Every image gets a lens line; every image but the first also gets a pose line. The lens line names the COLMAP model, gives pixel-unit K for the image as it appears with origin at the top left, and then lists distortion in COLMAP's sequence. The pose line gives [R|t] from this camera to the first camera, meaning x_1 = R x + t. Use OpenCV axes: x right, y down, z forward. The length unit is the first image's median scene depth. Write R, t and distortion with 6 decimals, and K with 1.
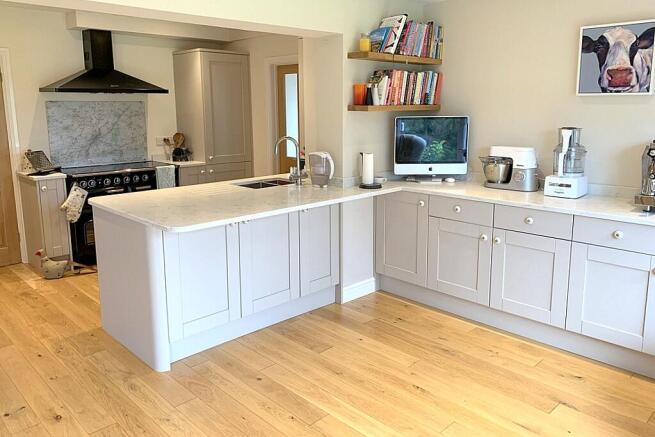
lens RADIAL K [[515.0, 0, 337.6], [0, 515.0, 199.1], [0, 0, 1]] dist [0.054562, -0.091432]
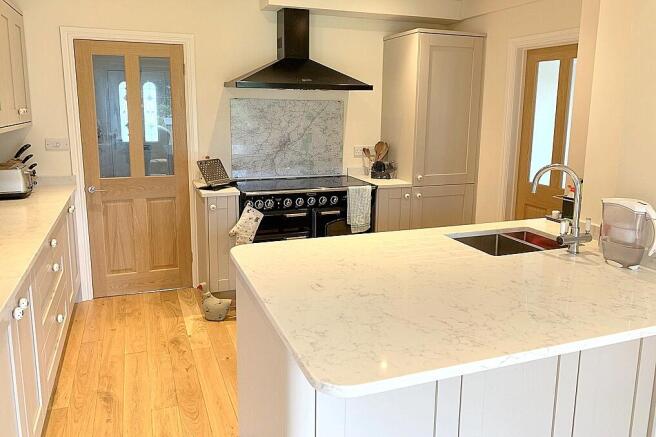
lens RADIAL K [[515.7, 0, 338.1], [0, 515.7, 199.0], [0, 0, 1]] dist [0.054562, -0.091432]
pose [[0.922832, 0.085841, -0.375517, -0.076467], [-0.086864, 0.996118, 0.014239, -0.052645], [0.375281, 0.019479, 0.926706, 0.286230]]
